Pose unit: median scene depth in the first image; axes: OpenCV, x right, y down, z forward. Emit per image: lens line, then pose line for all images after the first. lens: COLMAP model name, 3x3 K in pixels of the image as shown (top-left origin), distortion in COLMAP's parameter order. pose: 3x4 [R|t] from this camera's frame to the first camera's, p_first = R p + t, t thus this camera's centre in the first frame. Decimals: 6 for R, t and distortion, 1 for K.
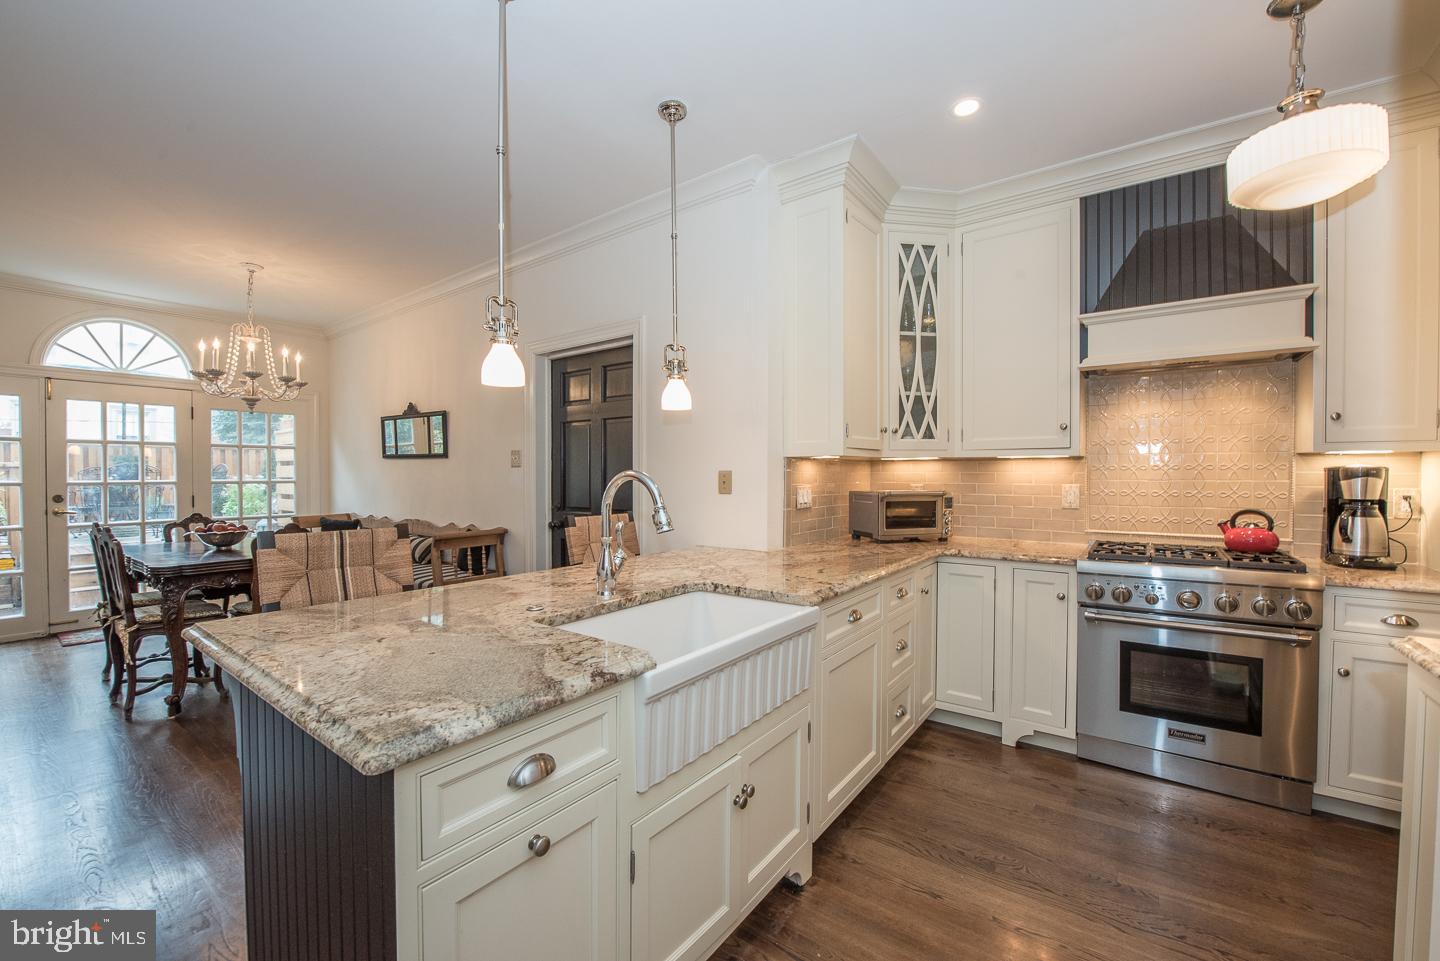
lens RADIAL K [[568.6, 0, 722.7], [0, 568.6, 482.0], [0, 0, 1]] dist [-0.016655, -0.000946]
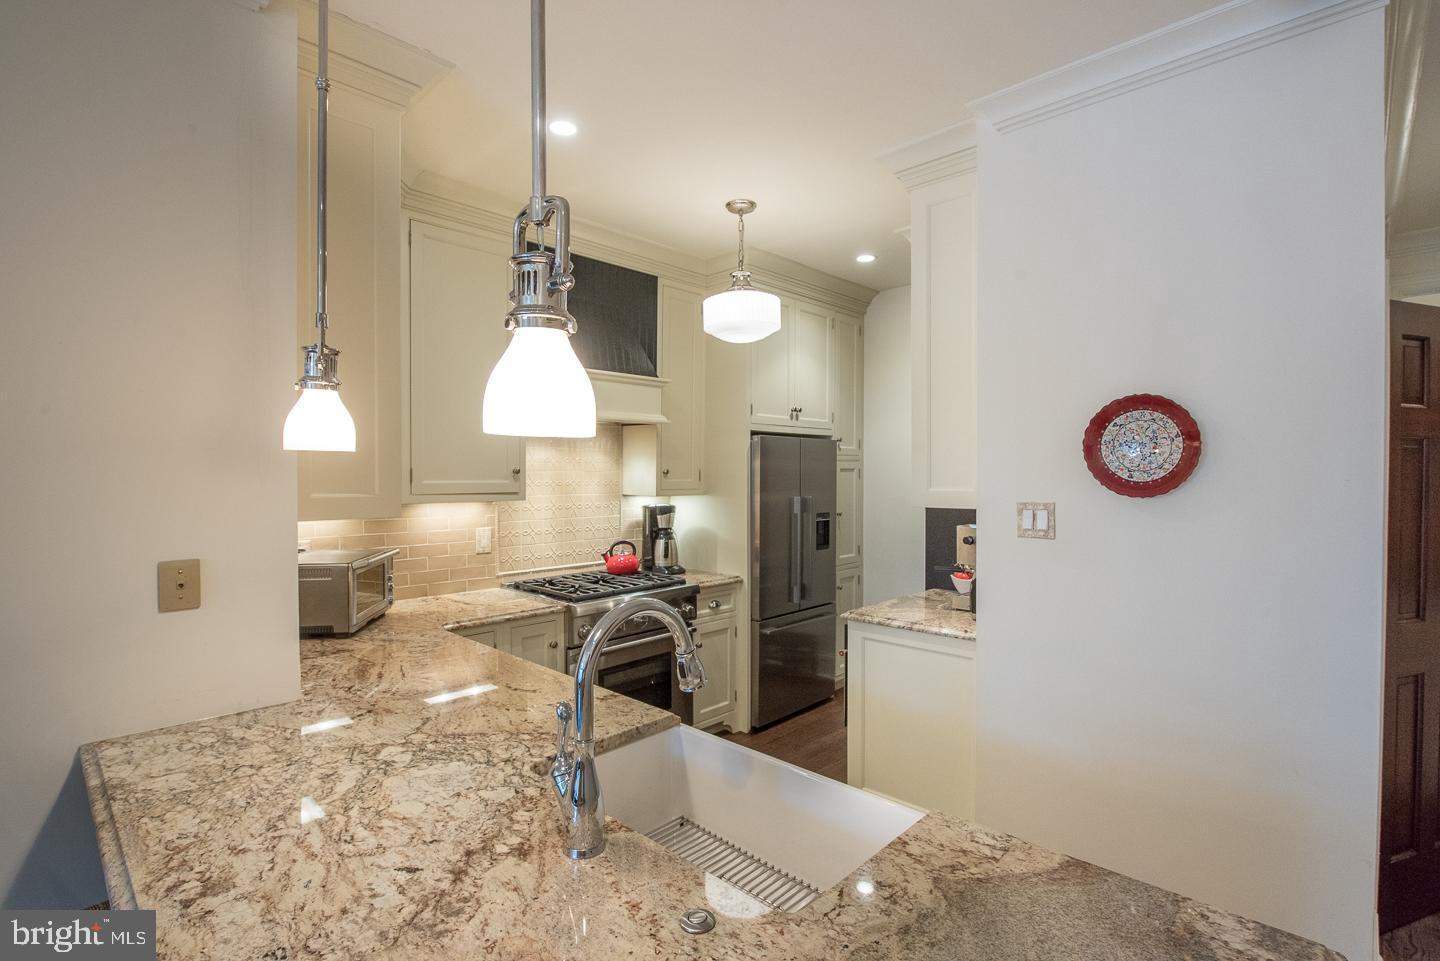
lens RADIAL K [[681.5, 0, 720.9], [0, 681.5, 486.0], [0, 0, 1]] dist [-0.015085, -0.000391]
pose [[0.128852, -0.017897, 0.991502, -0.520351], [0.012712, 0.999785, 0.016395, -0.090109], [-0.991582, 0.010492, 0.129052, 0.527904]]
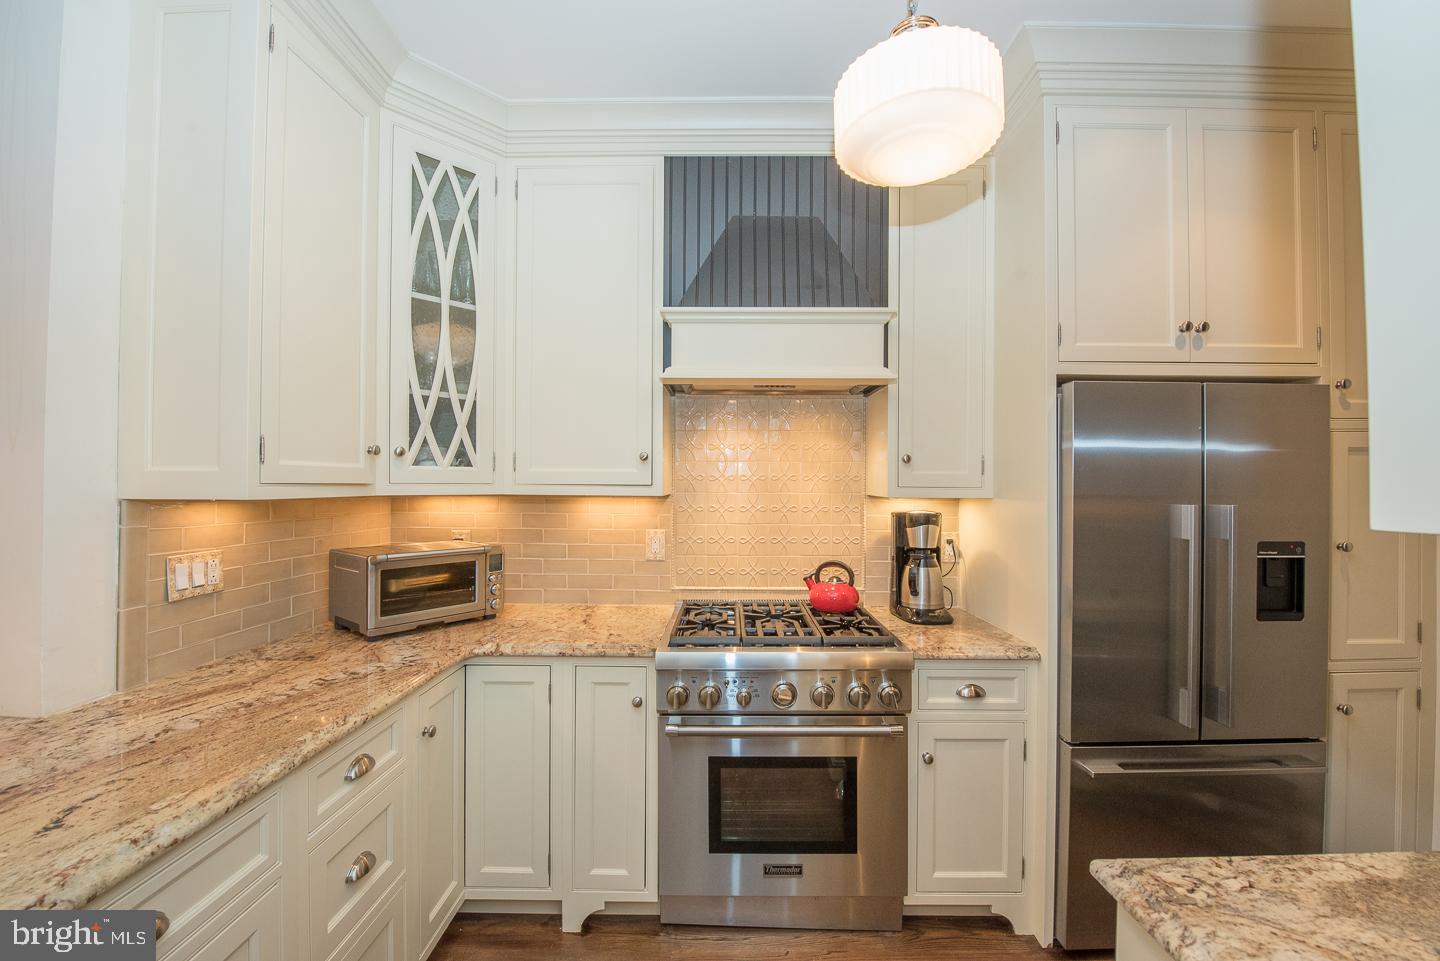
lens RADIAL K [[568.6, 0, 716.5], [0, 568.6, 484.1], [0, 0, 1]] dist [-0.016655, -0.000946]
pose [[0.811735, 0.008890, 0.583959, 0.257833], [0.003298, 0.999798, -0.019804, -0.049124], [-0.584017, 0.018002, 0.811542, 0.357980]]
